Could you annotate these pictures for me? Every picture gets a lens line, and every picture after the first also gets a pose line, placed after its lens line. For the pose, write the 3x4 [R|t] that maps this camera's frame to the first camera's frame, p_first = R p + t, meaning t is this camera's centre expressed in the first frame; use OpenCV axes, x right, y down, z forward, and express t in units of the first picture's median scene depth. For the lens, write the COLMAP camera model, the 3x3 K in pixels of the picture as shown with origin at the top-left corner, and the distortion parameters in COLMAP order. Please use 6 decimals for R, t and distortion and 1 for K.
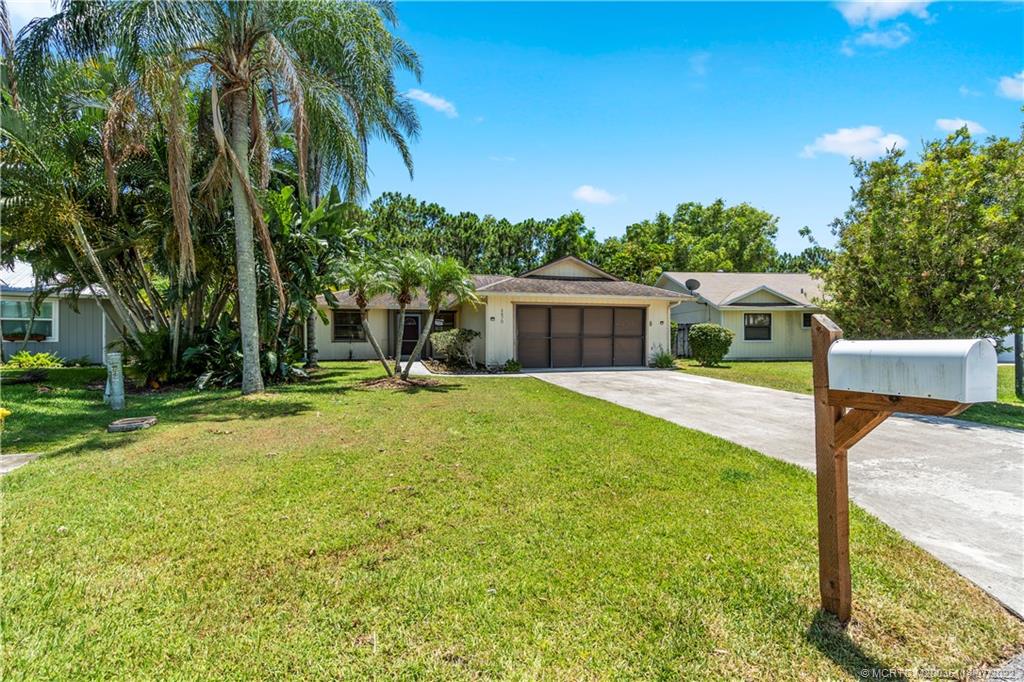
lens RADIAL K [[443.3, 0, 513.5], [0, 443.3, 337.9], [0, 0, 1]] dist [-0.001023, -0.000055]
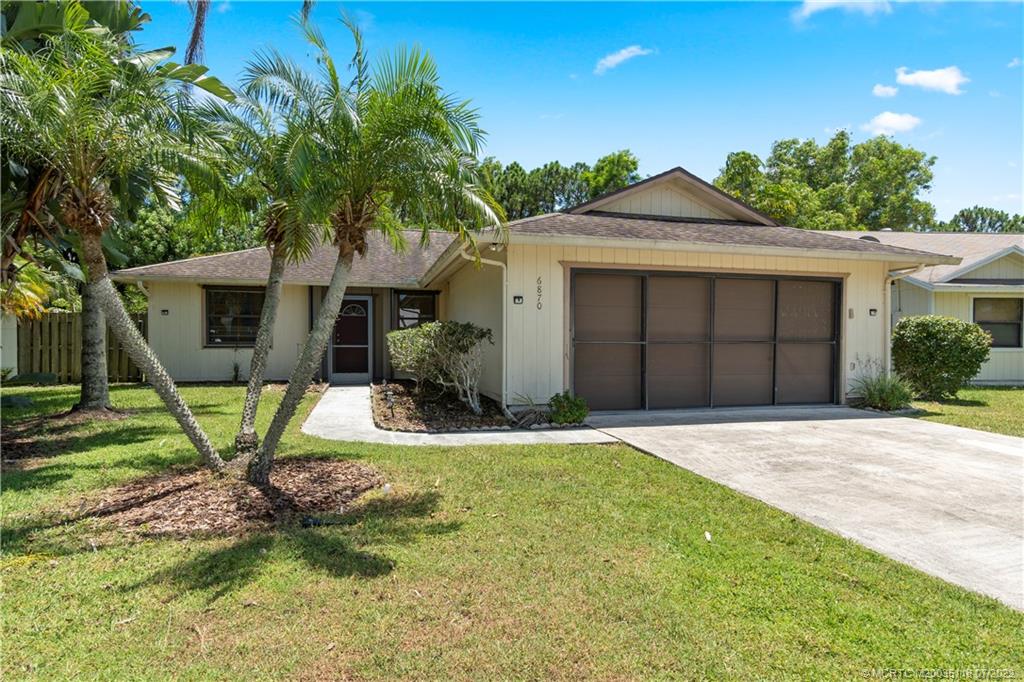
lens RADIAL K [[560.8, 0, 511.1], [0, 560.8, 342.6], [0, 0, 1]] dist [0.000311, 0.000274]
pose [[0.999935, 0.005834, -0.009757, -0.043063], [-0.005767, 0.999960, 0.006899, -0.003559], [0.009797, -0.006843, 0.999929, 0.394882]]
